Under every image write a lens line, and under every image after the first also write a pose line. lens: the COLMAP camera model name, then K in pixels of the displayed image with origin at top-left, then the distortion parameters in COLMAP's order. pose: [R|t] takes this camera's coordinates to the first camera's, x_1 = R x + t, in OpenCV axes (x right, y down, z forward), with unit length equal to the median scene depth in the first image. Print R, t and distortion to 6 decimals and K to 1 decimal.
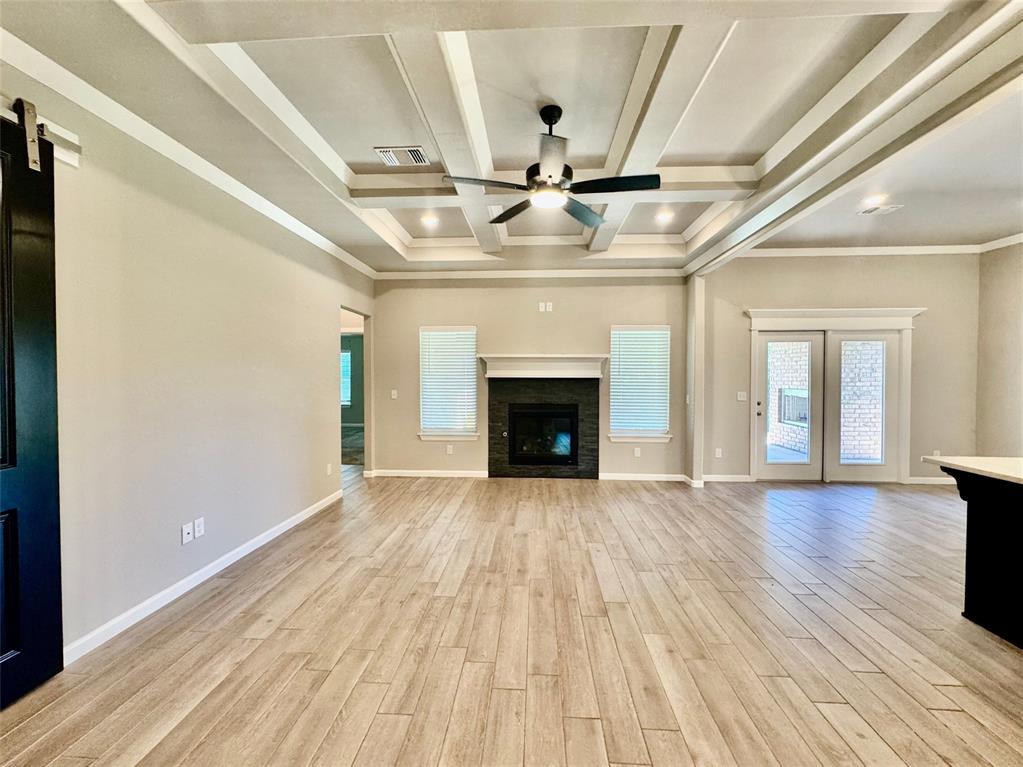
lens RADIAL K [[408.7, 0, 513.3], [0, 408.7, 382.4], [0, 0, 1]] dist [-0.000223, -0.000270]
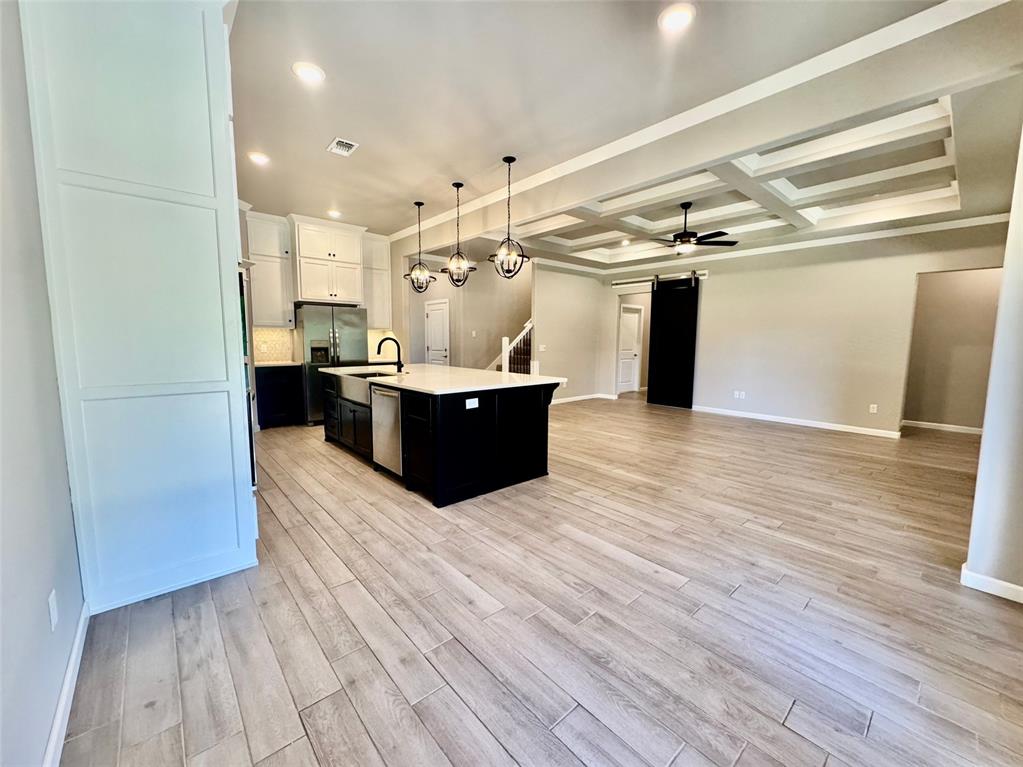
lens RADIAL K [[408.7, 0, 513.3], [0, 408.7, 382.4], [0, 0, 1]] dist [-0.000223, -0.000270]
pose [[-0.709877, 0.065439, -0.701280, 2.124054], [-0.022946, 0.992997, 0.115887, 0.012066], [0.703952, 0.098357, -0.703404, 1.847208]]
